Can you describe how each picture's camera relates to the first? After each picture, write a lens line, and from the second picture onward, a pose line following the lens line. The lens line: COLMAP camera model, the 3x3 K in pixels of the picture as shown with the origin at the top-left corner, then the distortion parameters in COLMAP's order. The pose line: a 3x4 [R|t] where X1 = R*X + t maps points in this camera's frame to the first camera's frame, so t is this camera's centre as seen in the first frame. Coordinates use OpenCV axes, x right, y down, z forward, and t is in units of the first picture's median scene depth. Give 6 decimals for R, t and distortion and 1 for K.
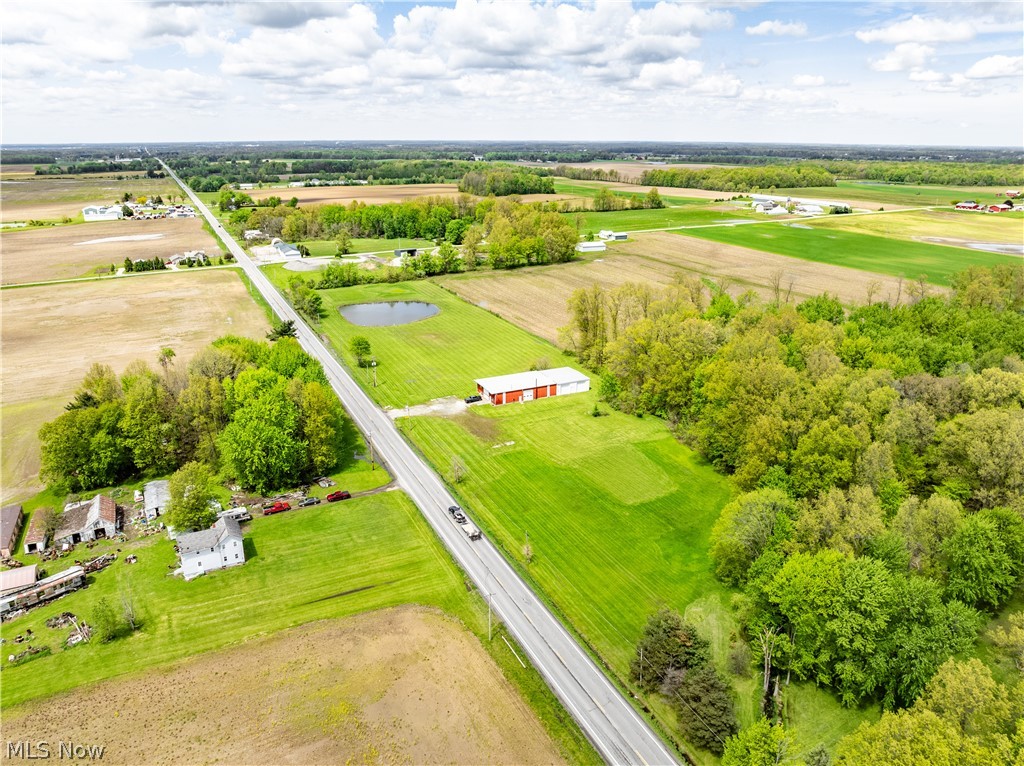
lens RADIAL K [[722.6, 0, 513.3], [0, 722.6, 388.8], [0, 0, 1]] dist [-0.046223, 0.013058]
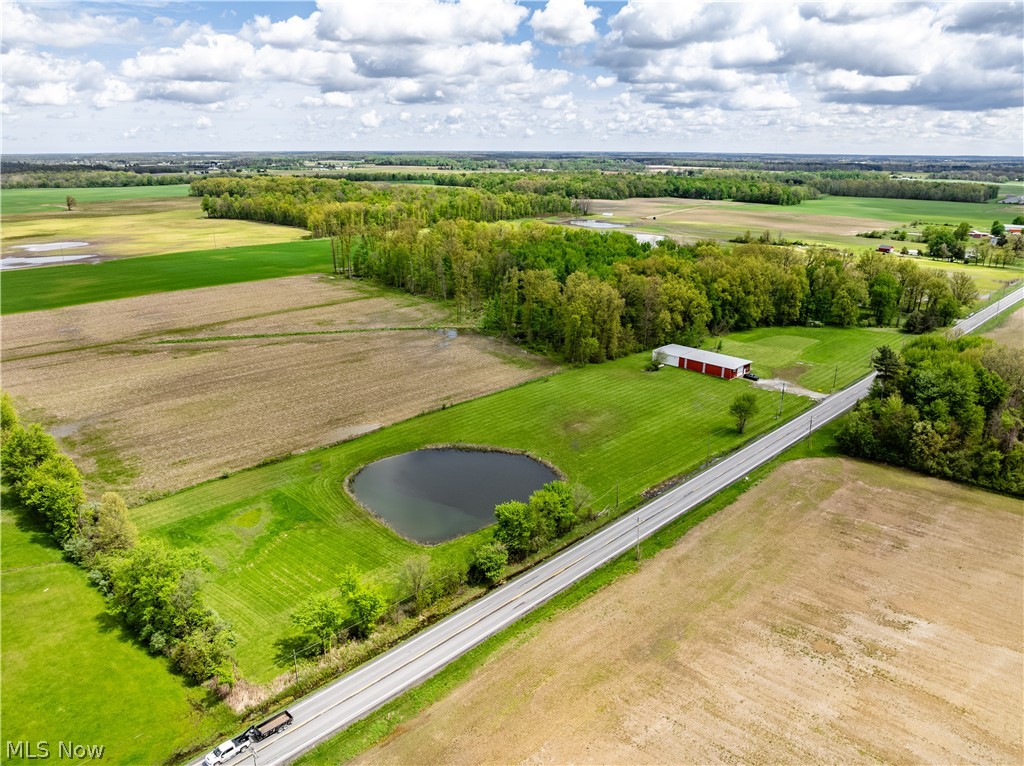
lens RADIAL K [[722.6, 0, 518.3], [0, 722.6, 384.4], [0, 0, 1]] dist [-0.046223, 0.013058]
pose [[-0.336918, -0.297524, 0.893289, -0.493837], [0.307852, 0.861800, 0.403147, -0.284605], [-0.889783, 0.410829, -0.198763, 0.808066]]
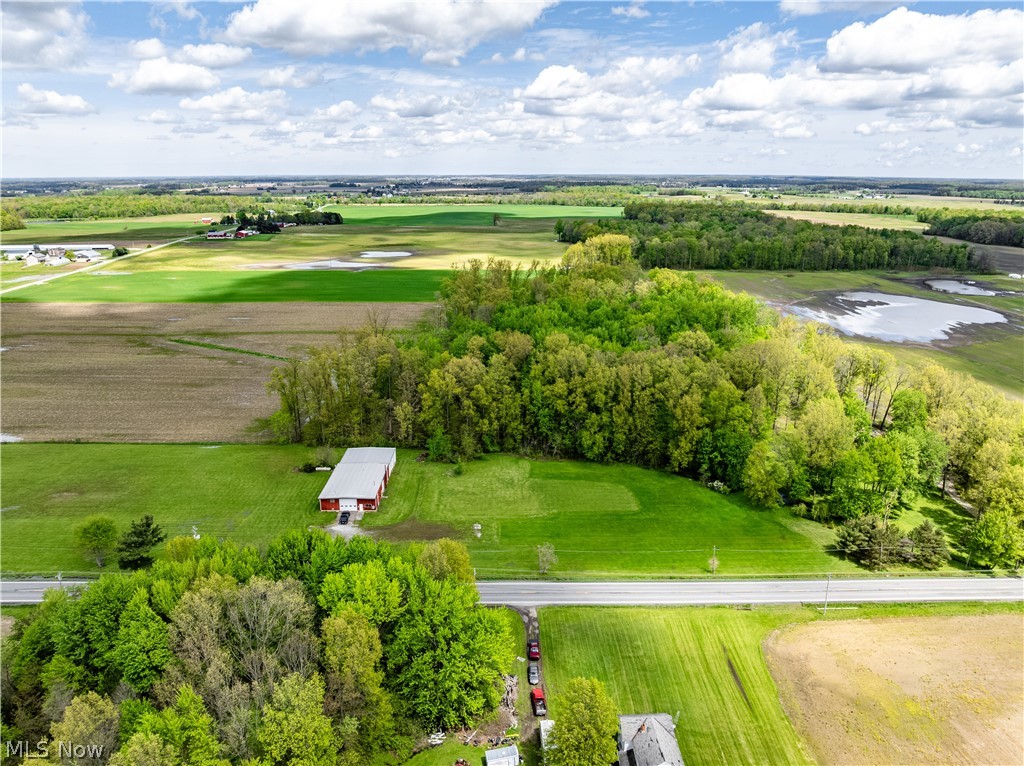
lens RADIAL K [[722.6, 0, 510.7], [0, 722.6, 375.8], [0, 0, 1]] dist [-0.046223, 0.013058]
pose [[0.420863, -0.249991, 0.871997, -0.331322], [0.299506, 0.945664, 0.126556, -0.093963], [-0.856254, 0.207906, 0.472868, 0.220545]]
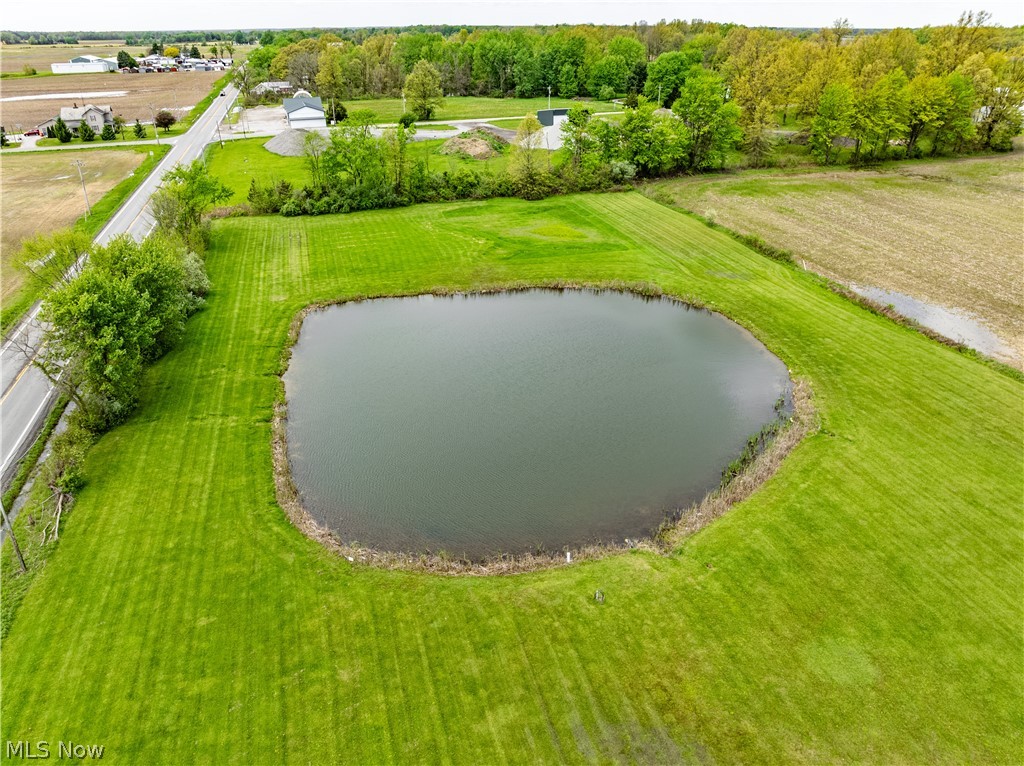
lens RADIAL K [[722.6, 0, 512.9], [0, 722.6, 387.1], [0, 0, 1]] dist [-0.046223, 0.013058]
pose [[0.984995, 0.072595, -0.156573, -0.113909], [-0.051071, 0.989204, 0.137360, -0.100871], [0.164854, -0.127303, 0.978068, 0.634218]]
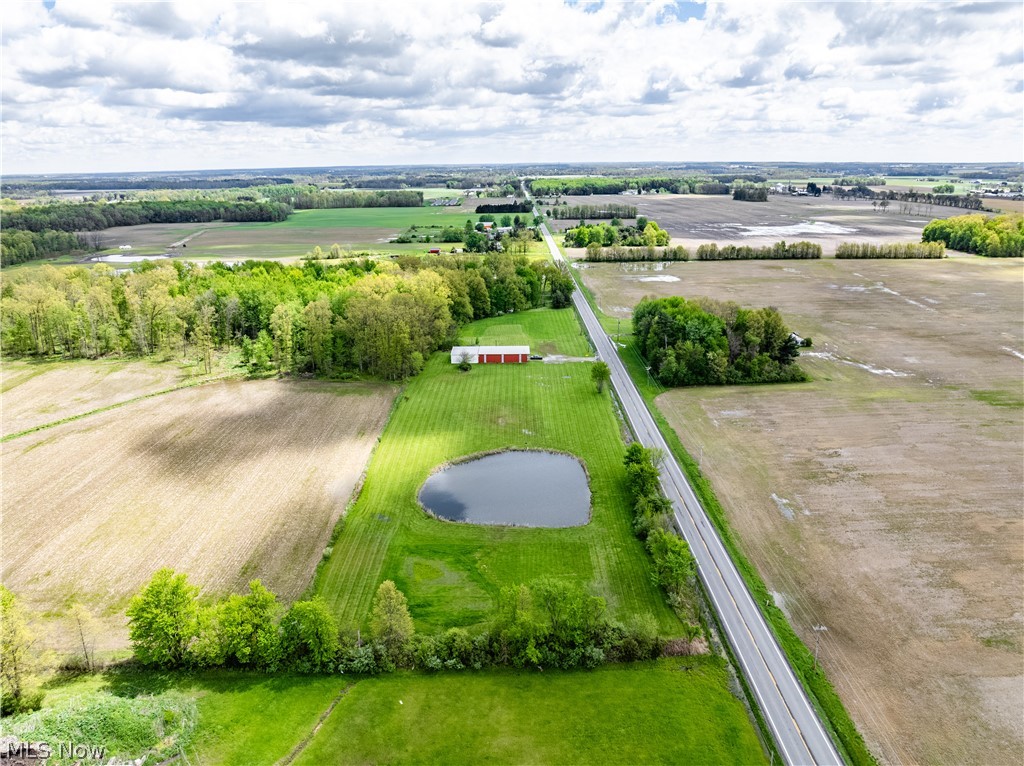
lens RADIAL K [[722.6, 0, 515.2], [0, 722.6, 376.7], [0, 0, 1]] dist [-0.046223, 0.013058]
pose [[-0.902229, -0.116812, 0.415136, -0.318673], [0.150873, 0.816291, 0.557589, -0.393348], [-0.404005, 0.565706, -0.718858, 1.070718]]
